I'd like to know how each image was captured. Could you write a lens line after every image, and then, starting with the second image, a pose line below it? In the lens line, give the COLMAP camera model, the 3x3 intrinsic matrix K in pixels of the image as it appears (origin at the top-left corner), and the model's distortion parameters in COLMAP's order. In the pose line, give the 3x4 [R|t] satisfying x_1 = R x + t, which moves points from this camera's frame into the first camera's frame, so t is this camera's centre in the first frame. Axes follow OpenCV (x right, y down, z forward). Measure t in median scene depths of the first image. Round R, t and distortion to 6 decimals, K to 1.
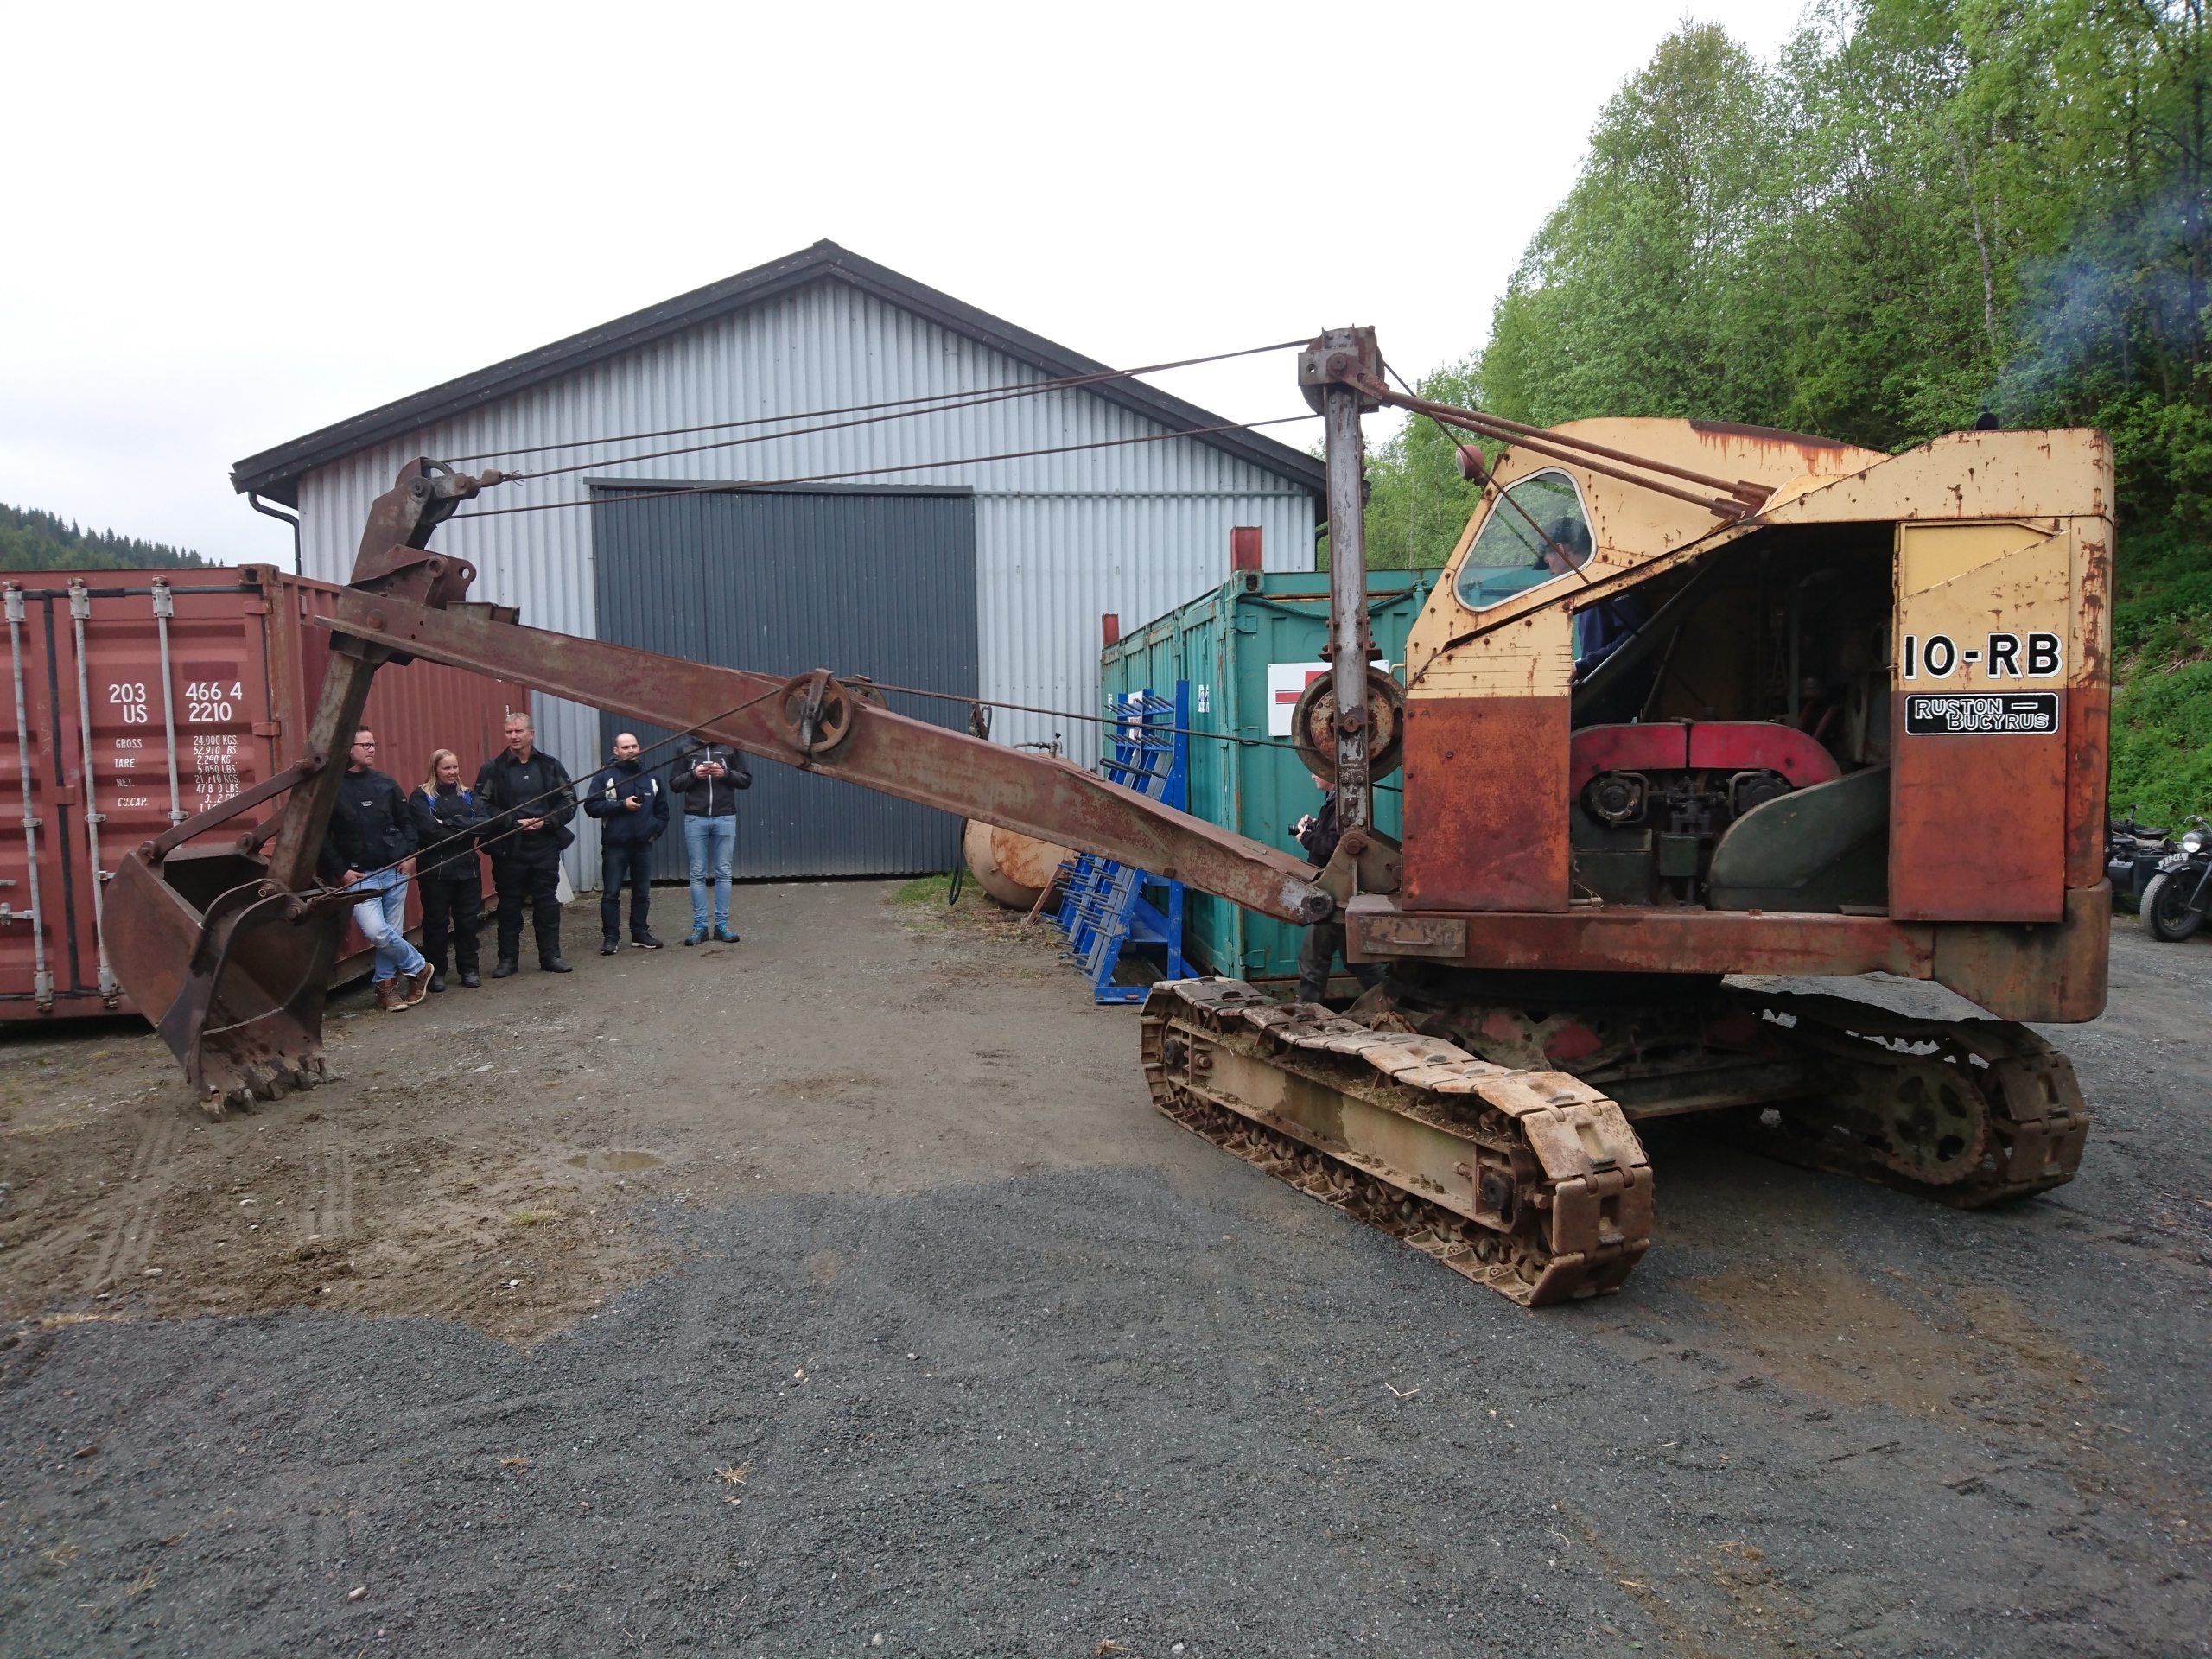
lens RADIAL K [[1540.0, 0, 1106.0], [0, 1540.0, 829.5], [0, 0, 1]] dist [-0.004478, -0.004115]
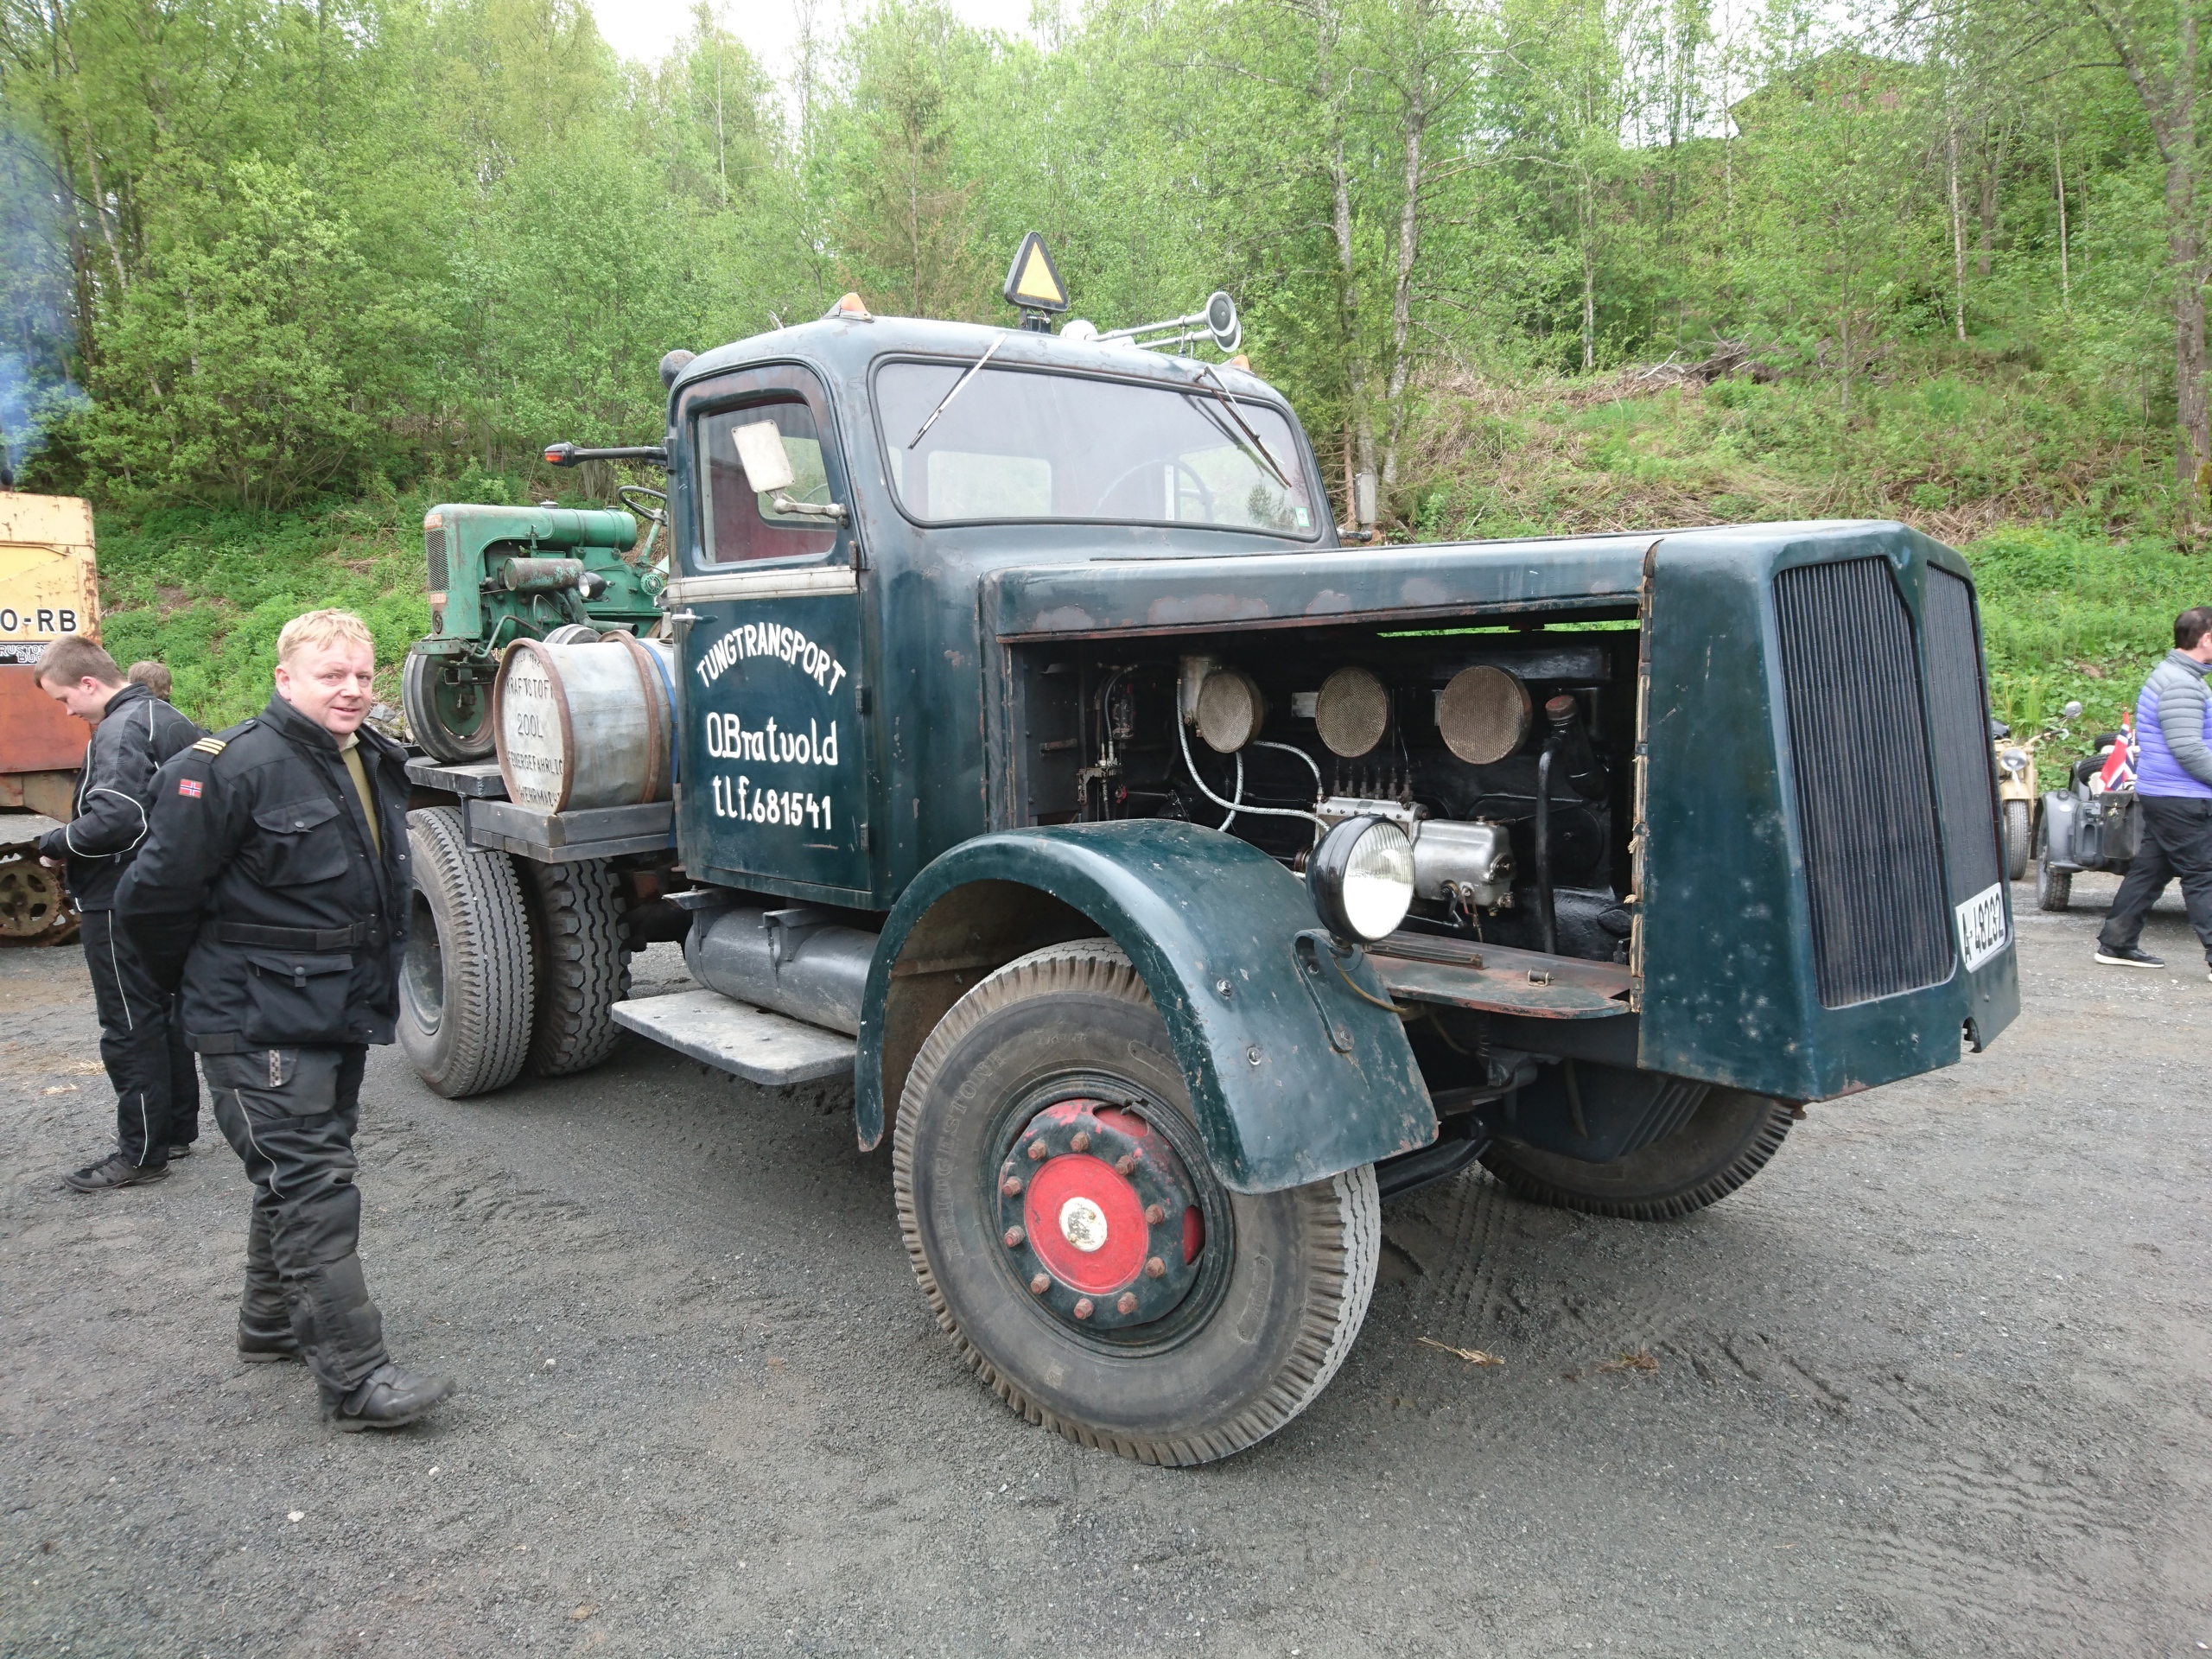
lens RADIAL K [[1540.0, 0, 1106.0], [0, 1540.0, 829.5], [0, 0, 1]] dist [-0.004478, -0.004115]
pose [[0.371626, -0.094756, 0.923534, -0.631020], [0.059115, 0.995174, 0.078319, 0.061368], [-0.926499, 0.025490, 0.375434, -0.809116]]
